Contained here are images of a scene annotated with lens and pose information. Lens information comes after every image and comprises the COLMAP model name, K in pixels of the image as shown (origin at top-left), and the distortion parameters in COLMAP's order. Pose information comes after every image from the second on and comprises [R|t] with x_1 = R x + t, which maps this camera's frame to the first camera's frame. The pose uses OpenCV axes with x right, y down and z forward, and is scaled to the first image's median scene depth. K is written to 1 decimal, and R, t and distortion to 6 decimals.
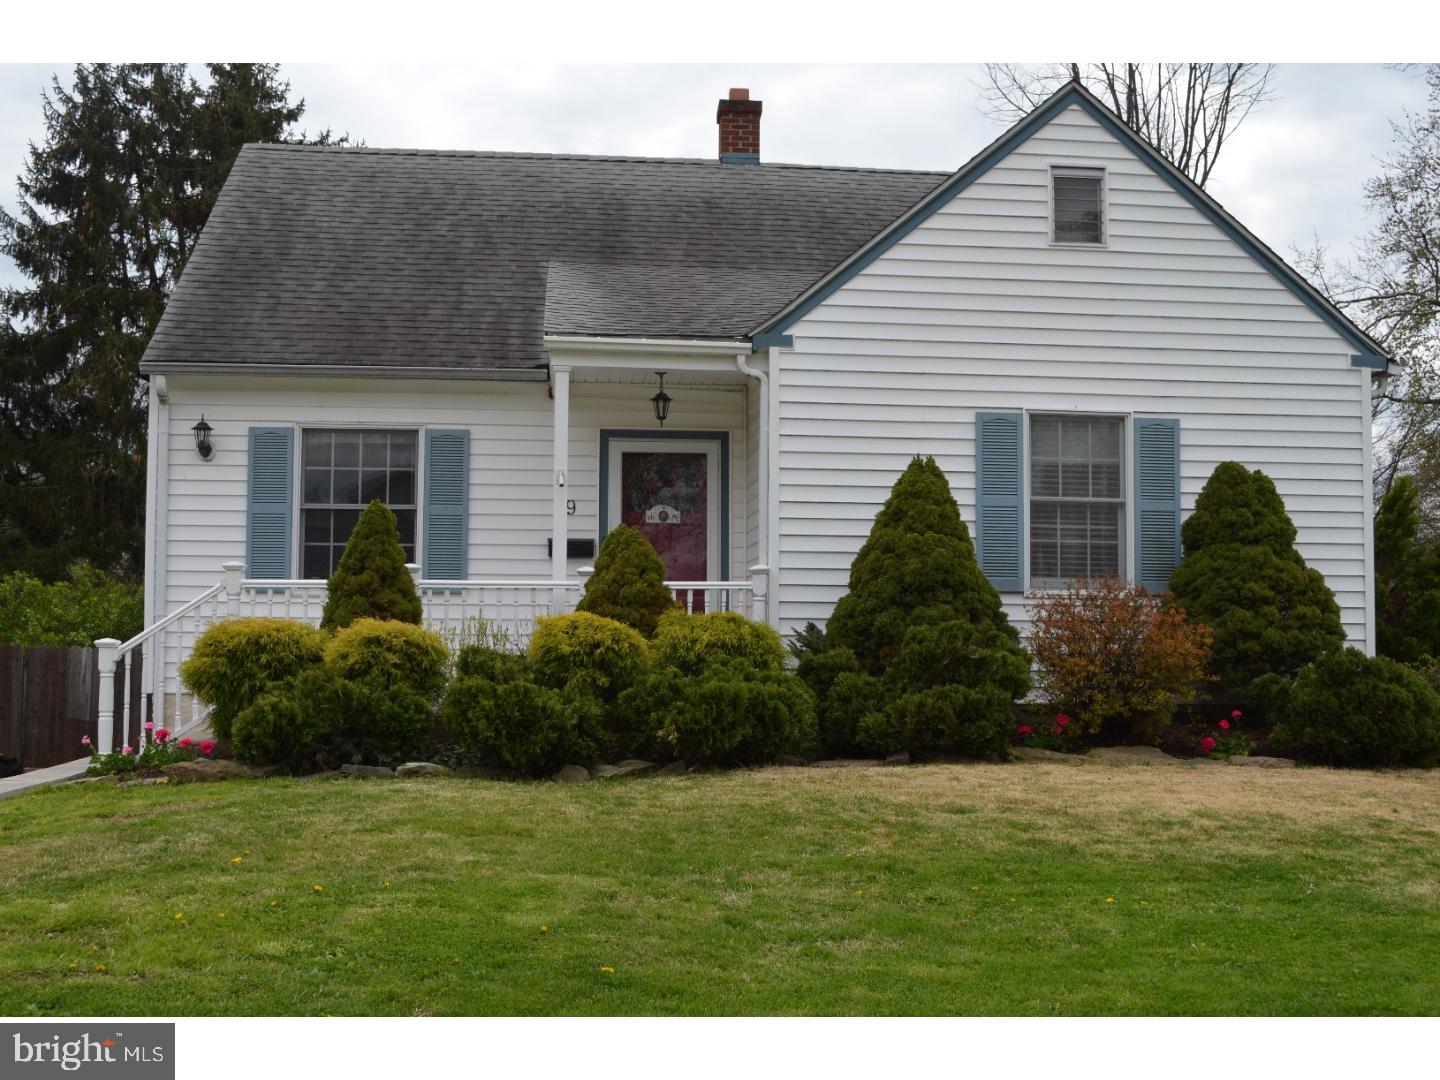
lens RADIAL K [[1608.0, 0, 720.0], [0, 1608.0, 540.0], [0, 0, 1]] dist [-0.064402, -0.025239]
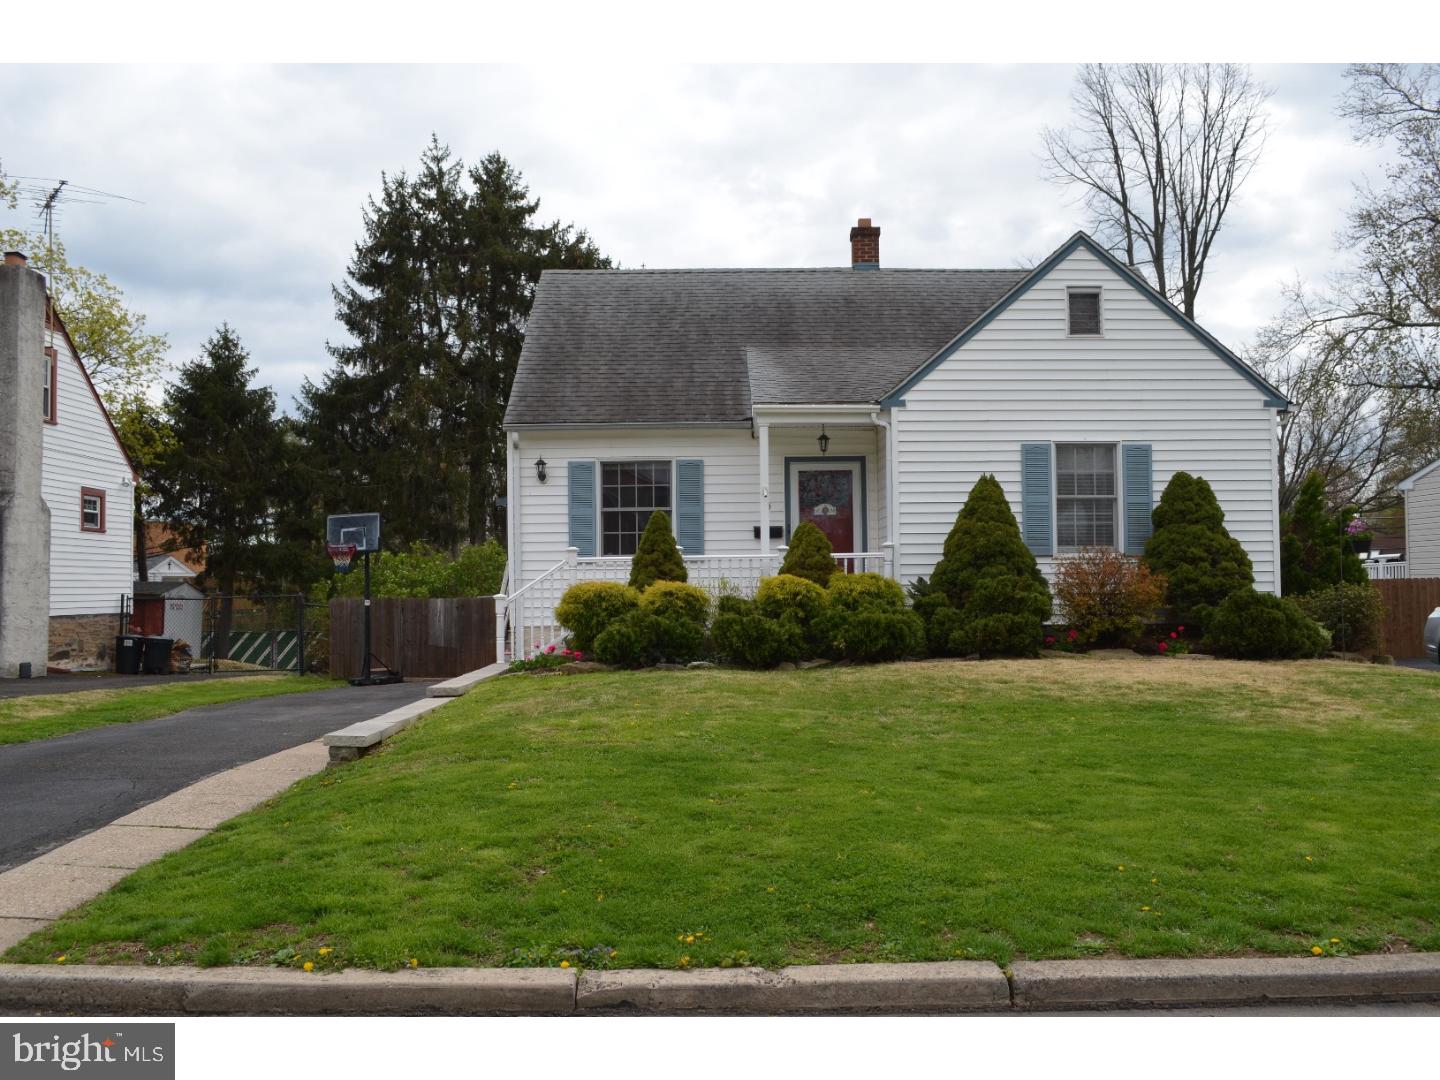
lens RADIAL K [[1269.6, 0, 720.0], [0, 1269.6, 540.0], [0, 0, 1]] dist [-0.093472, 0.003125]
pose [[0.994857, -0.019842, -0.099322, -0.016468], [0.022565, 0.999397, 0.026372, -0.023444], [0.098739, -0.028477, 0.994706, -0.283710]]
